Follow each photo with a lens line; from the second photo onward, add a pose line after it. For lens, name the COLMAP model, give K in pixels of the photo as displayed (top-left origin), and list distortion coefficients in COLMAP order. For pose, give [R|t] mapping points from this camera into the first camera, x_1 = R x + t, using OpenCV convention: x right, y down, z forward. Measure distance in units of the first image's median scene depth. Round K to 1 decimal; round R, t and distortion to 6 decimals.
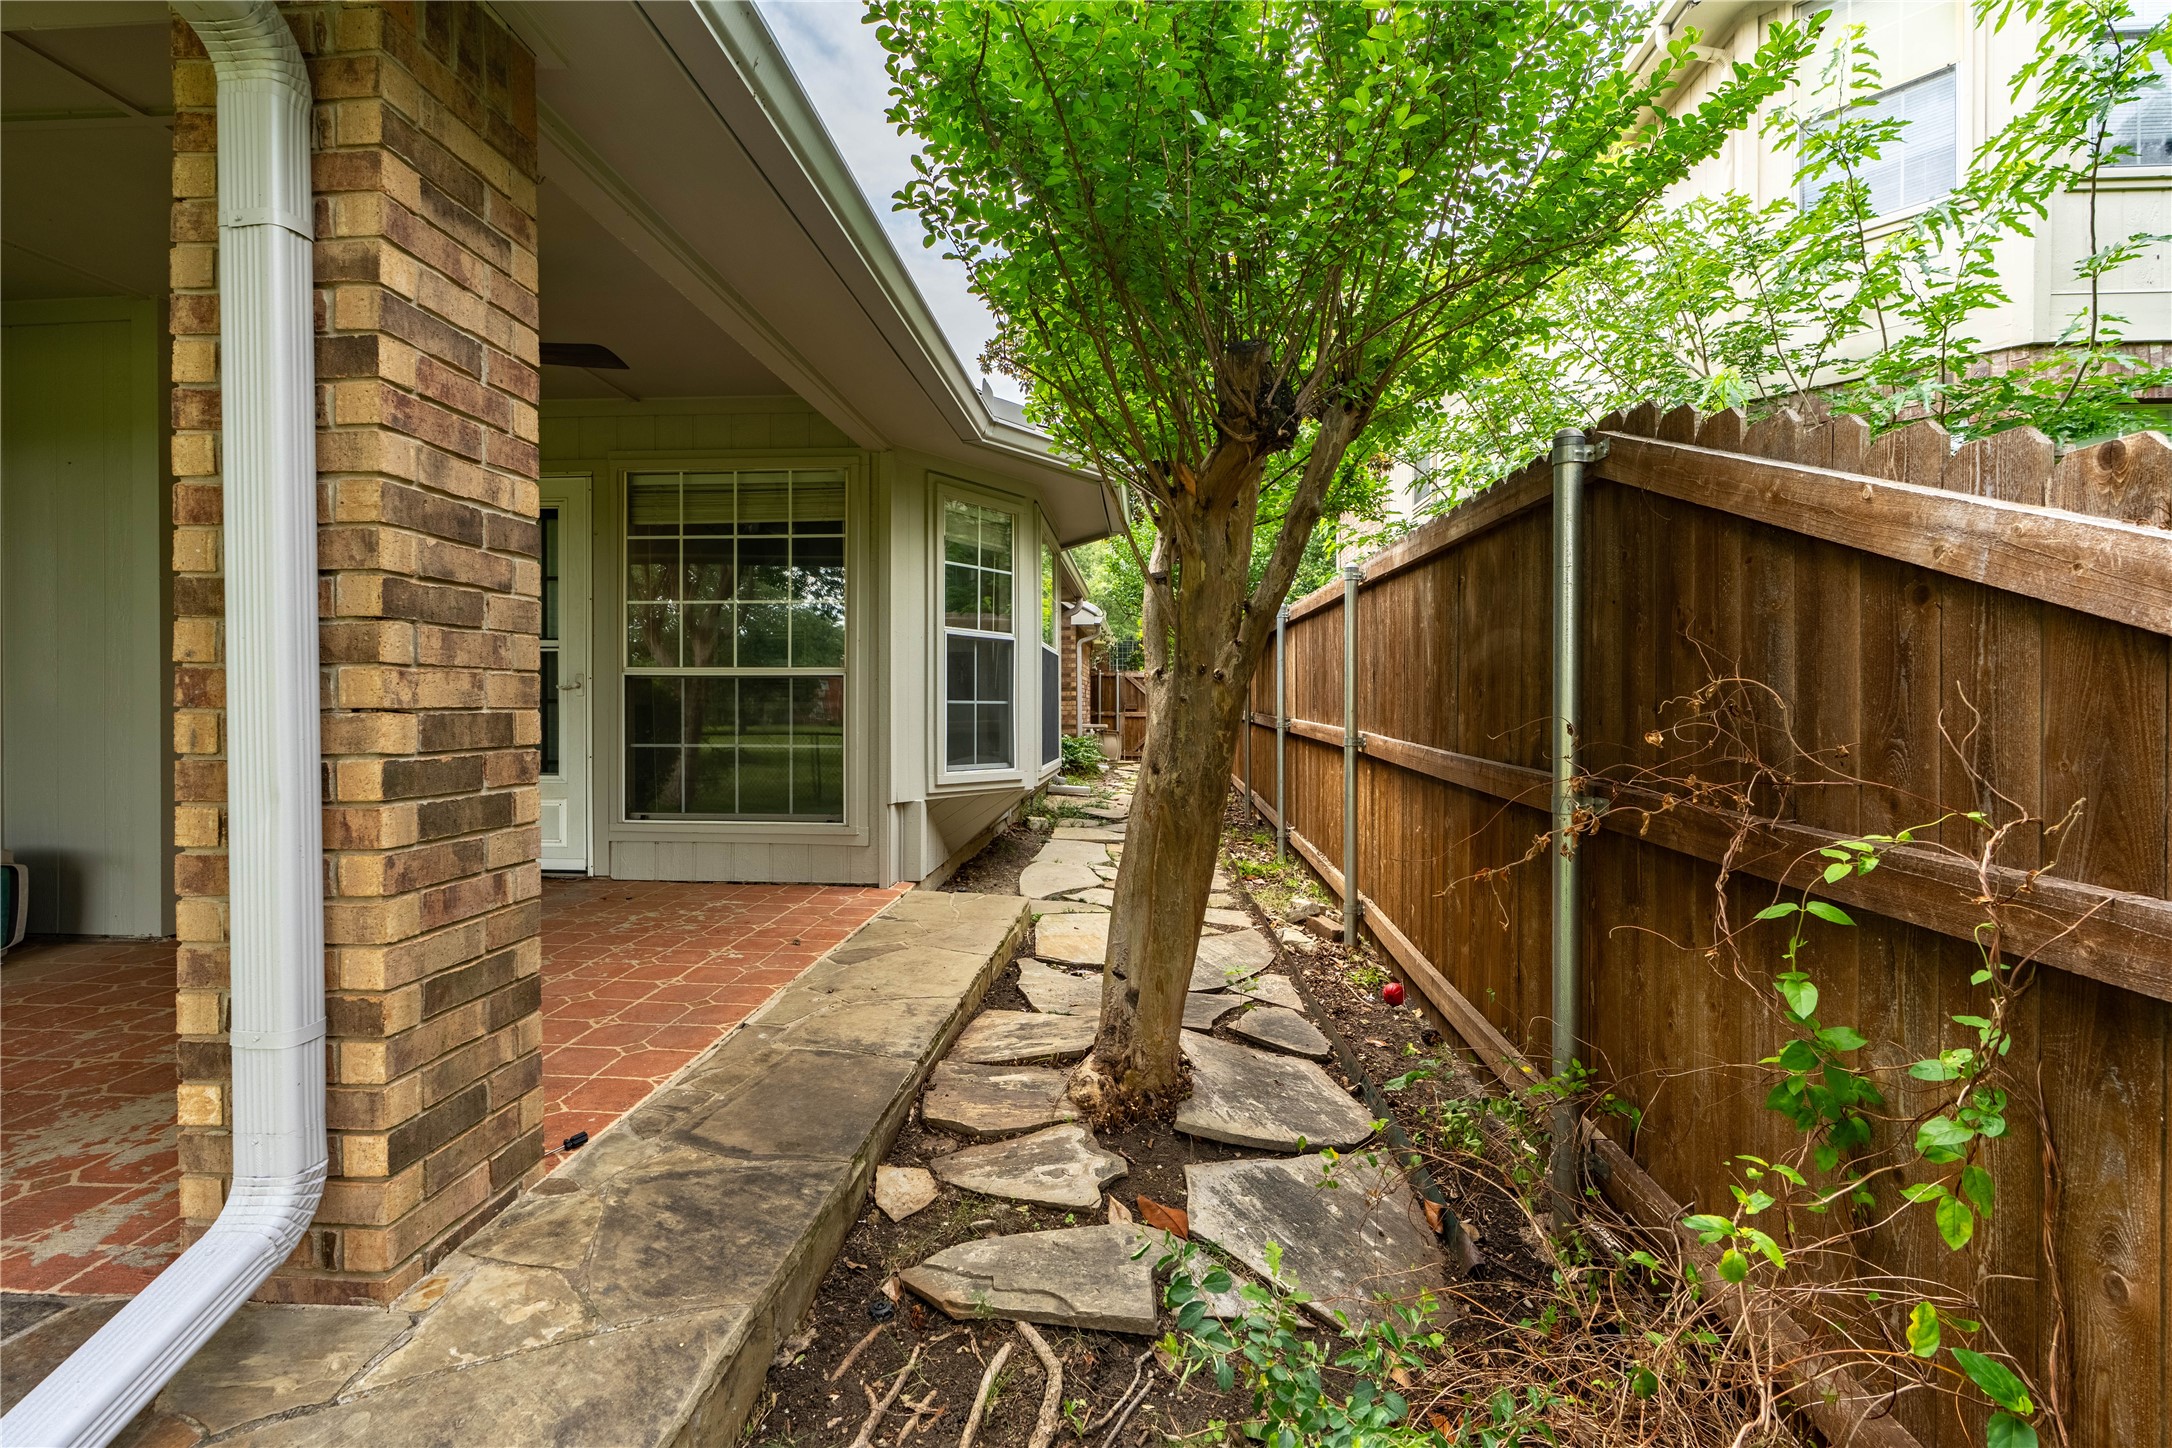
lens RADIAL K [[976.2, 0, 1087.6], [0, 976.2, 711.1], [0, 0, 1]] dist [0.000315, 0.000517]
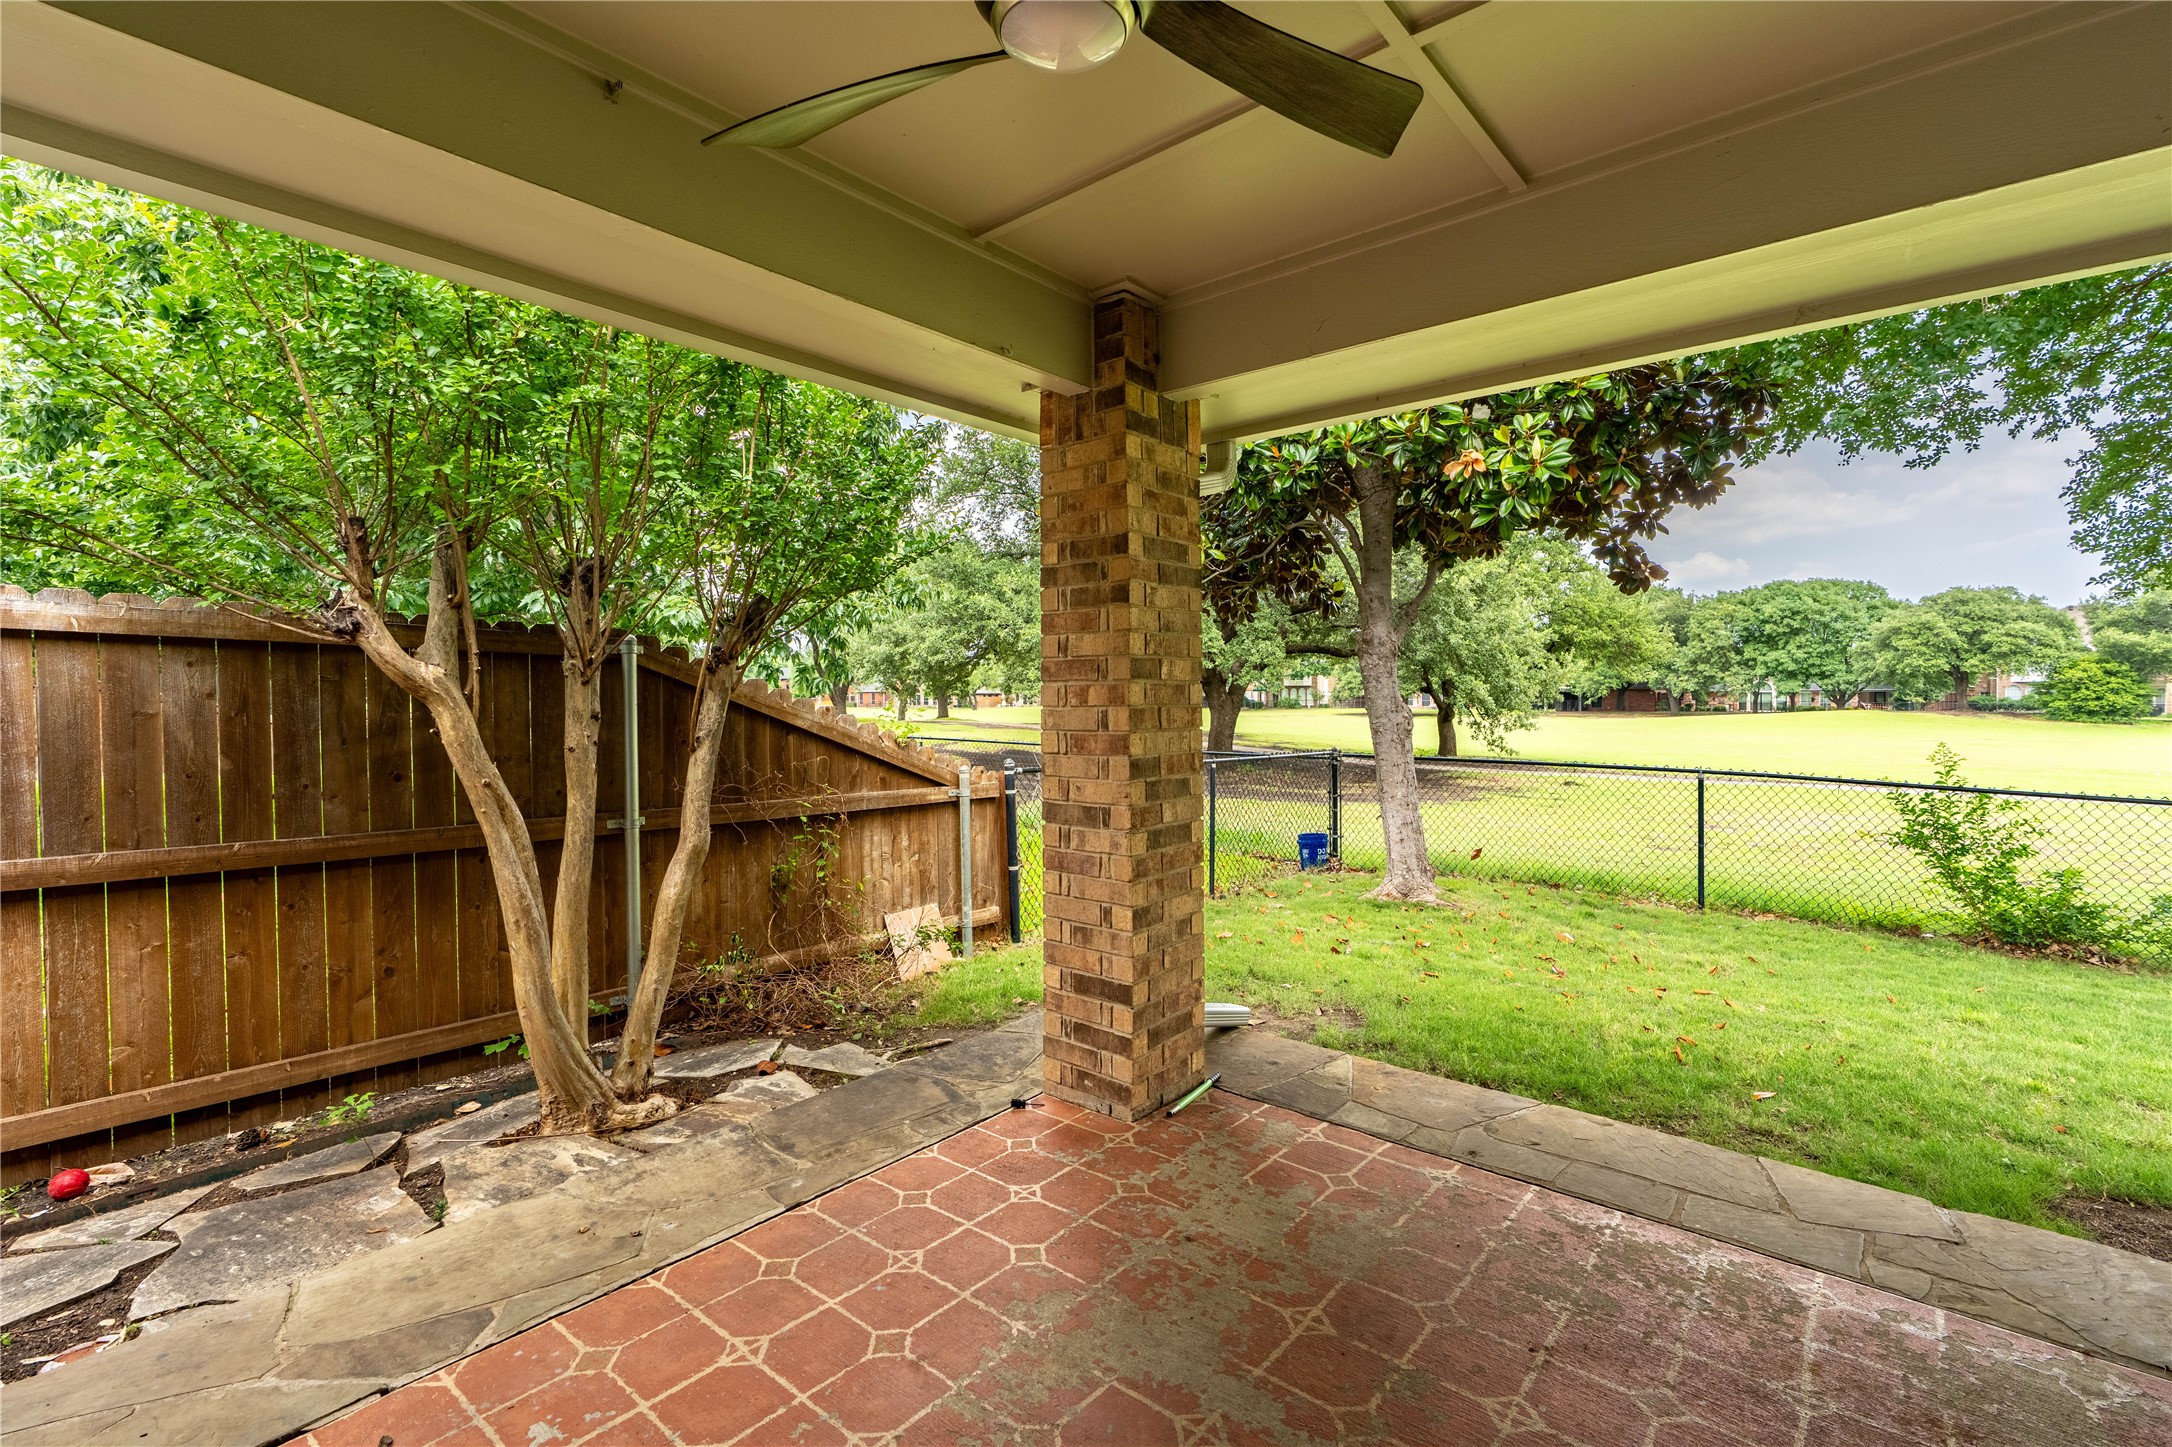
lens RADIAL K [[976.2, 0, 1082.9], [0, 976.2, 718.1], [0, 0, 1]] dist [0.000315, 0.000517]
pose [[-0.806019, -0.015651, 0.591683, -1.438495], [0.005066, 0.999431, 0.033338, -0.179779], [-0.591869, 0.029869, -0.805481, 2.074273]]
